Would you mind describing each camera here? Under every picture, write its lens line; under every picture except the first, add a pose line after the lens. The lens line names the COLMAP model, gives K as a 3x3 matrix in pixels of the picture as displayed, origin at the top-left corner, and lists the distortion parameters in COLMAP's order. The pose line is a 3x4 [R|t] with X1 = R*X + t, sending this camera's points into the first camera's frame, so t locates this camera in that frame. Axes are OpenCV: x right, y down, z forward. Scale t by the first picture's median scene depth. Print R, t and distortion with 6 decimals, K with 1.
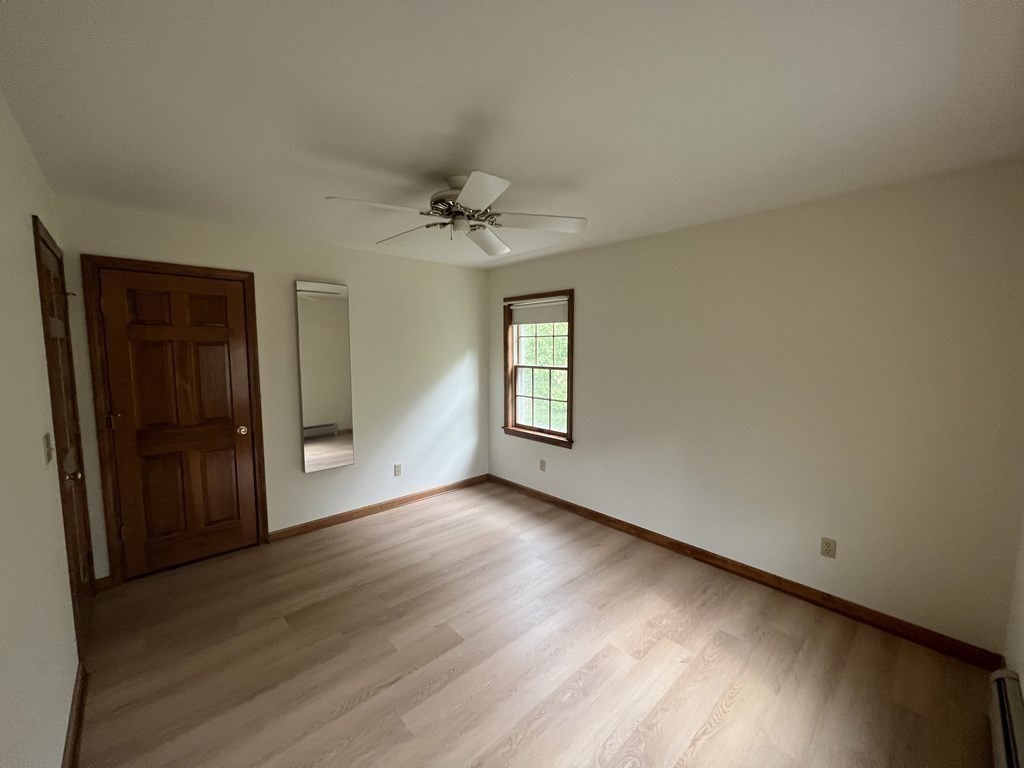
lens RADIAL K [[408.0, 0, 510.5], [0, 408.0, 385.7], [0, 0, 1]] dist [0.000451, 0.000311]
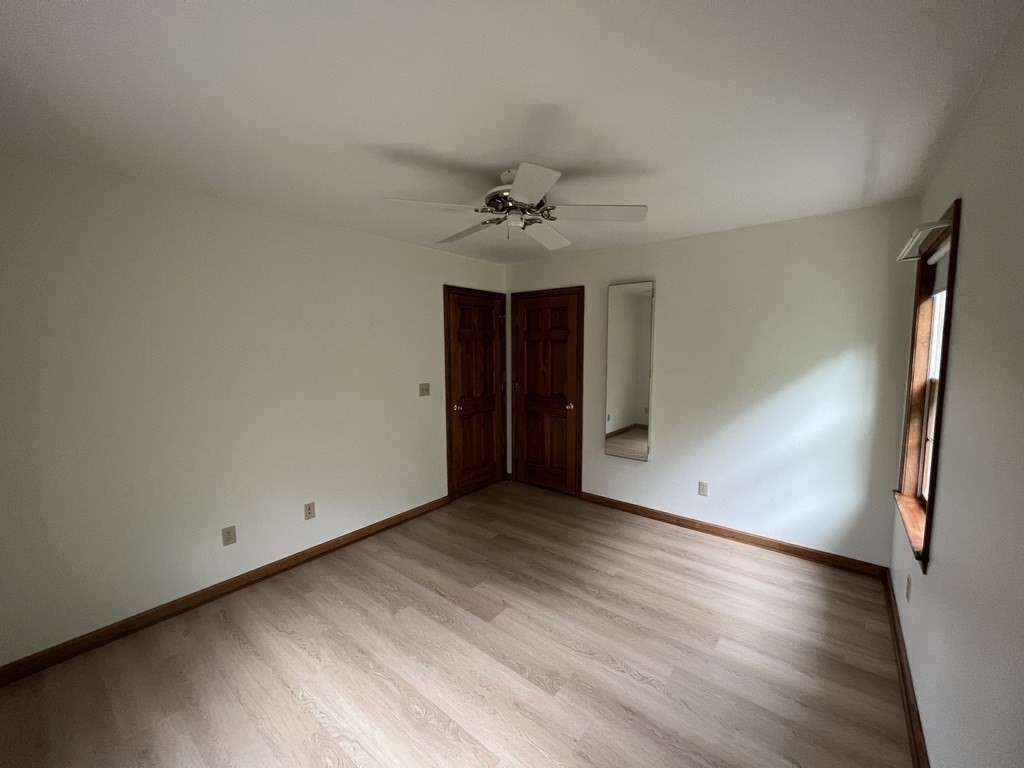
lens RADIAL K [[408.0, 0, 510.5], [0, 408.0, 385.7], [0, 0, 1]] dist [0.000451, 0.000311]
pose [[0.140025, 0.095151, -0.985565, 0.651390], [-0.086784, 0.992721, 0.083512, -0.054390], [0.986337, 0.073838, 0.147263, 0.639772]]
